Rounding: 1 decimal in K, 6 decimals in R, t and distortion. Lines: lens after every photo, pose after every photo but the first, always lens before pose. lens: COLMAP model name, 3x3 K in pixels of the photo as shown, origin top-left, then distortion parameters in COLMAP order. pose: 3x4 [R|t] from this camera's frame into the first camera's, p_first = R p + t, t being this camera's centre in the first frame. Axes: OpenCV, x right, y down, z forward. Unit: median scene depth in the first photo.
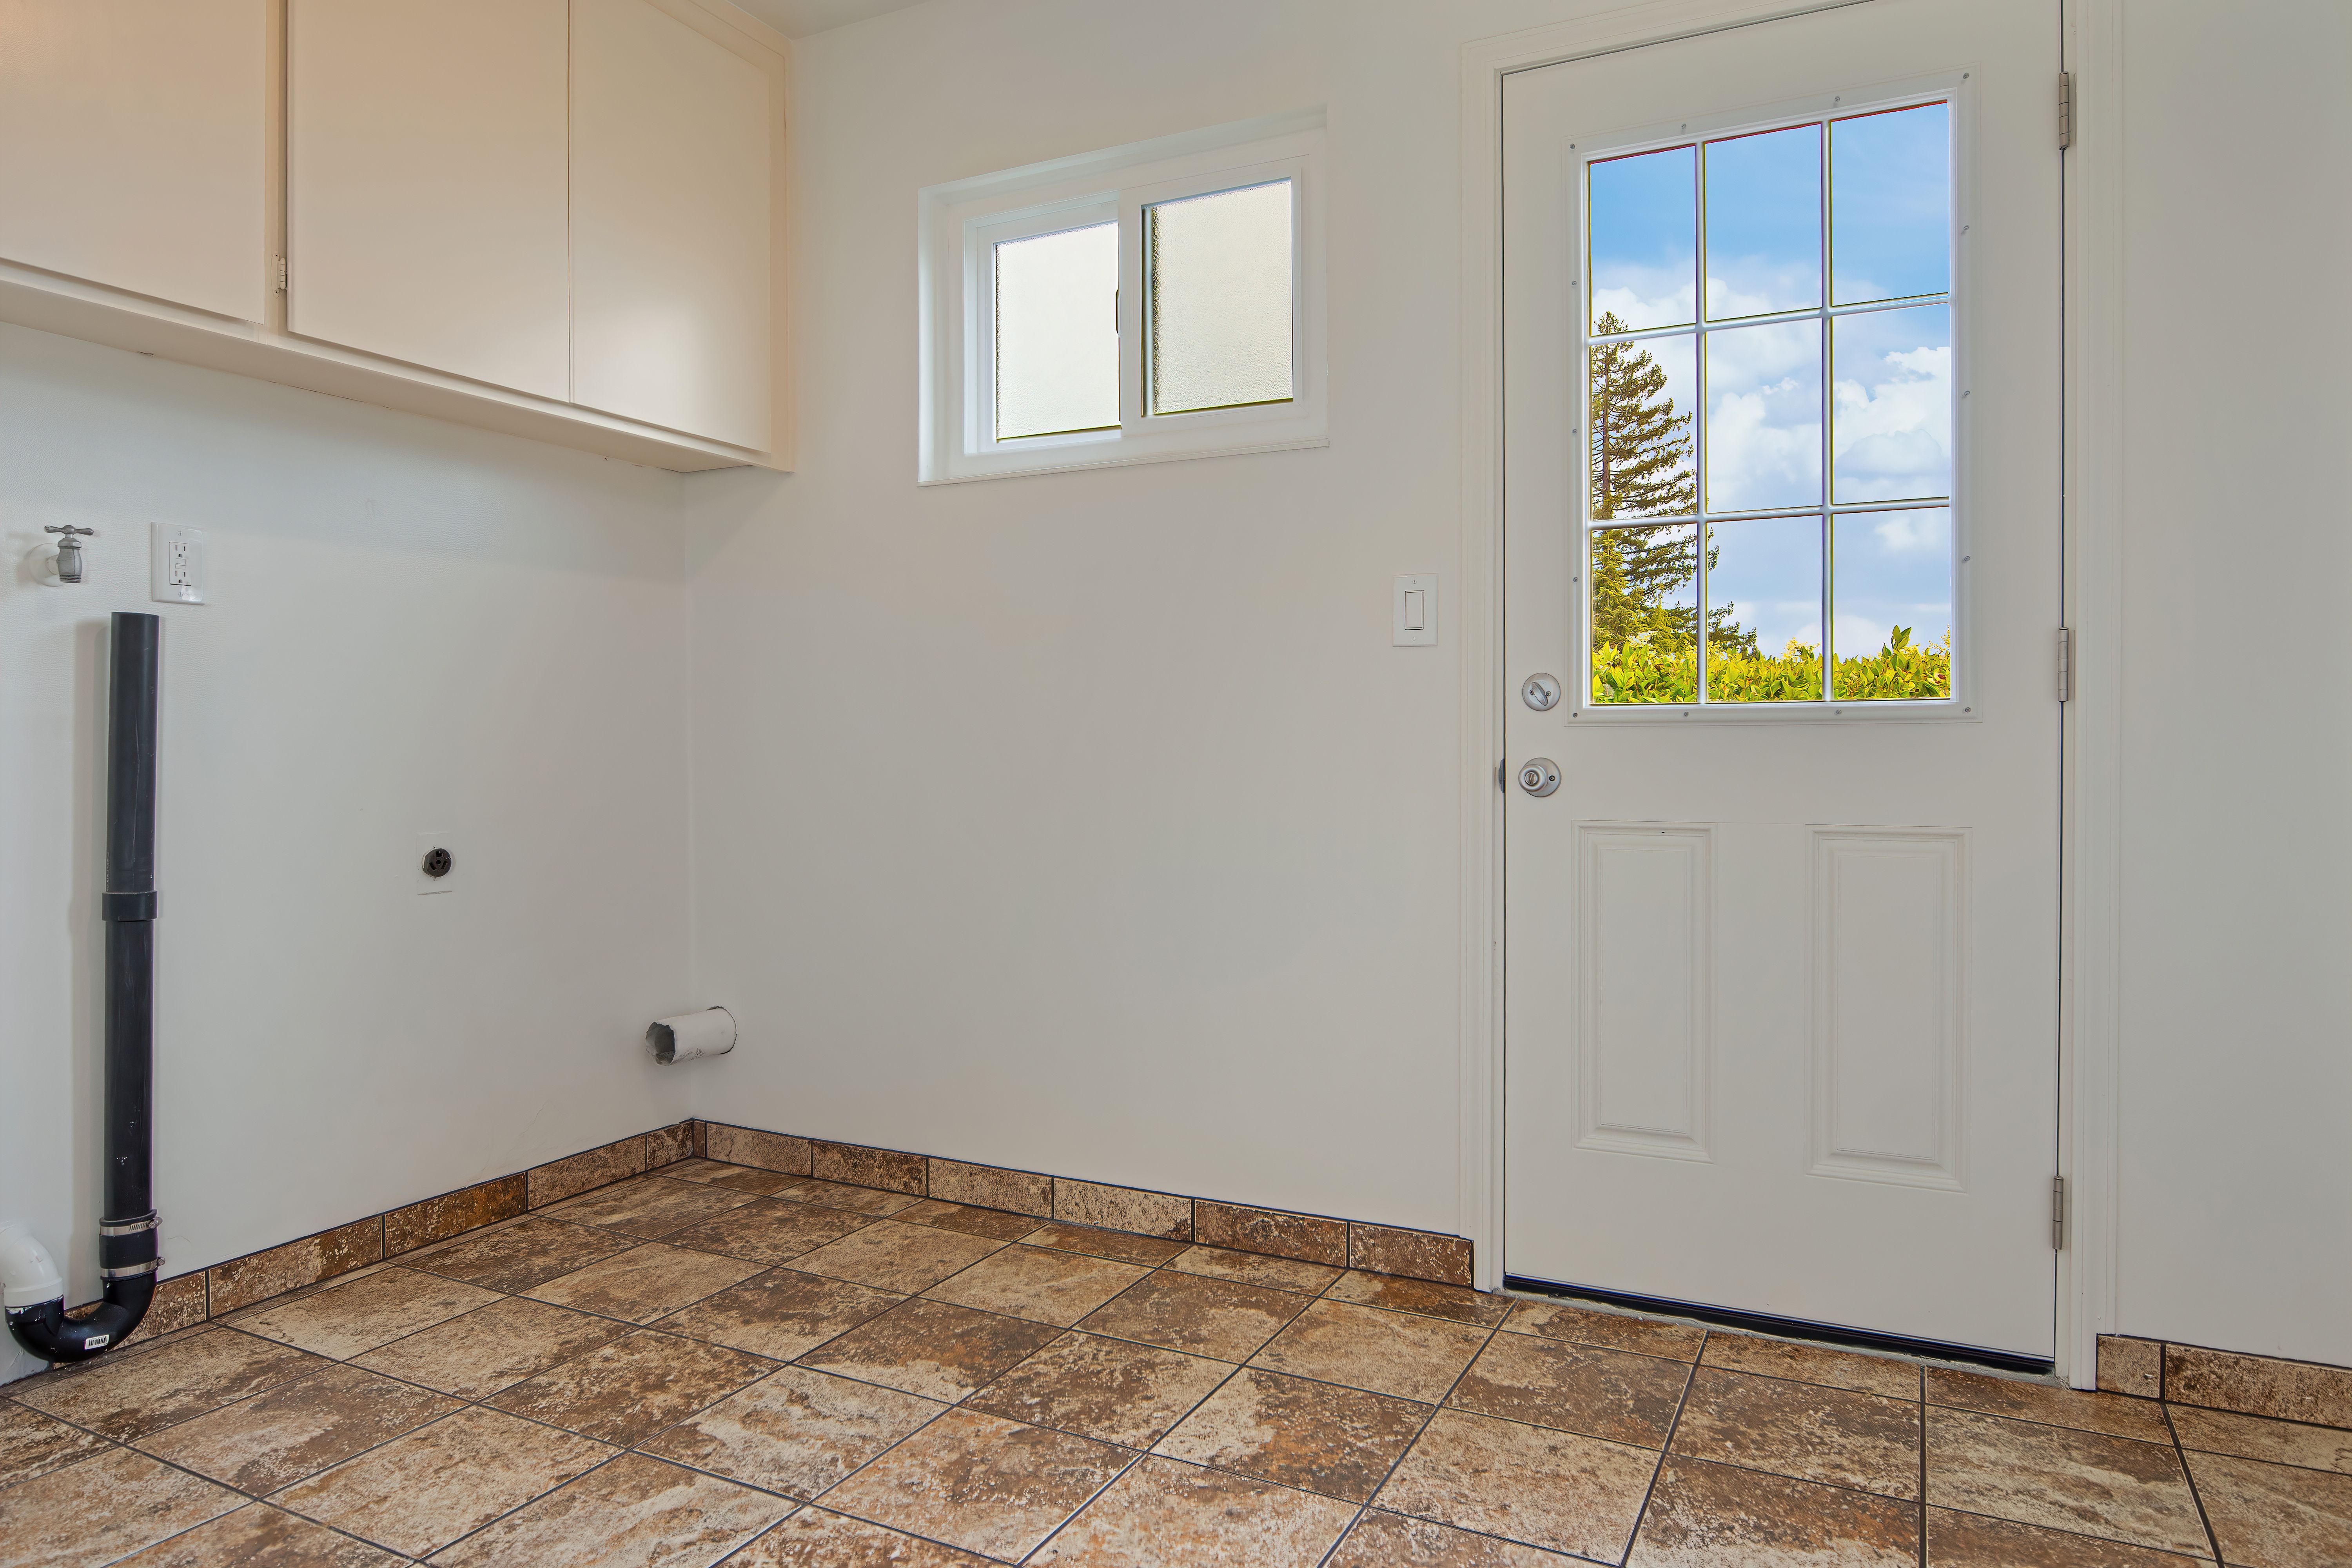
lens RADIAL K [[1461.5, 0, 1173.6], [0, 1461.5, 741.7], [0, 0, 1]] dist [-0.015876, 0.000735]
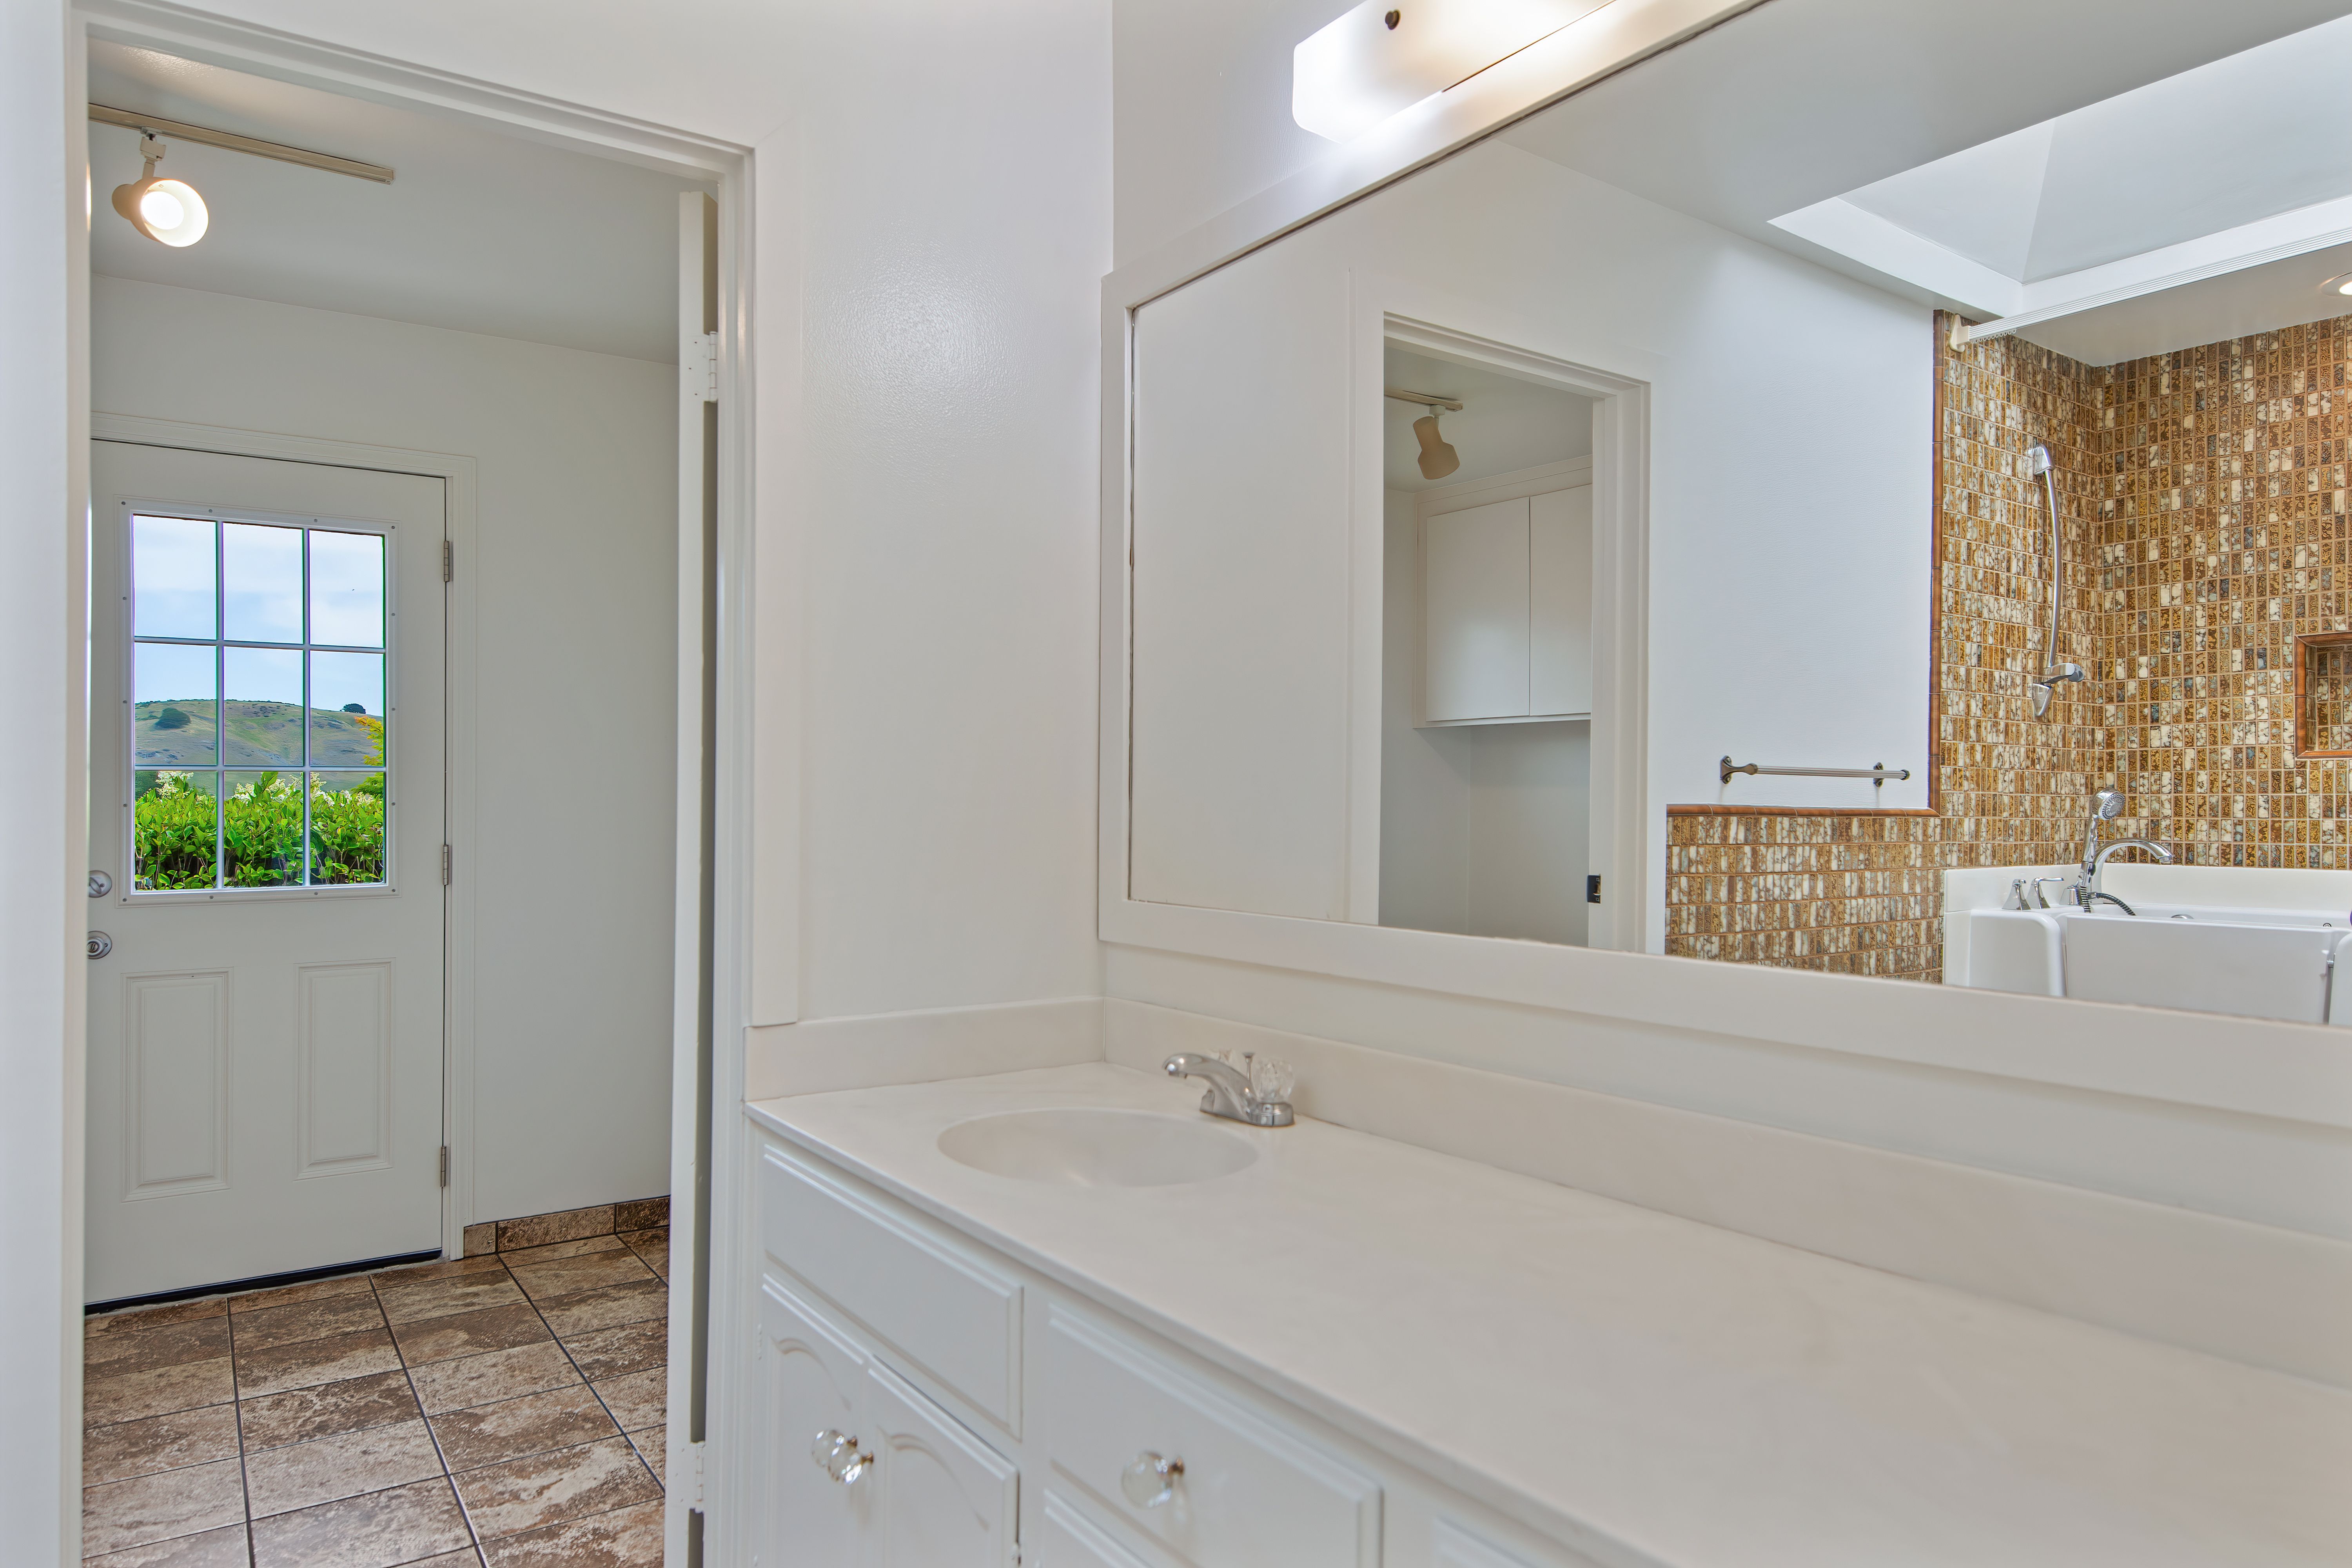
lens RADIAL K [[1461.5, 0, 1177.1], [0, 1461.5, 790.4], [0, 0, 1]] dist [-0.015876, 0.000735]
pose [[0.482427, 0.003554, 0.875929, -0.552321], [0.003775, 0.999974, -0.006137, -0.131955], [-0.875928, 0.006268, 0.482401, -0.695838]]
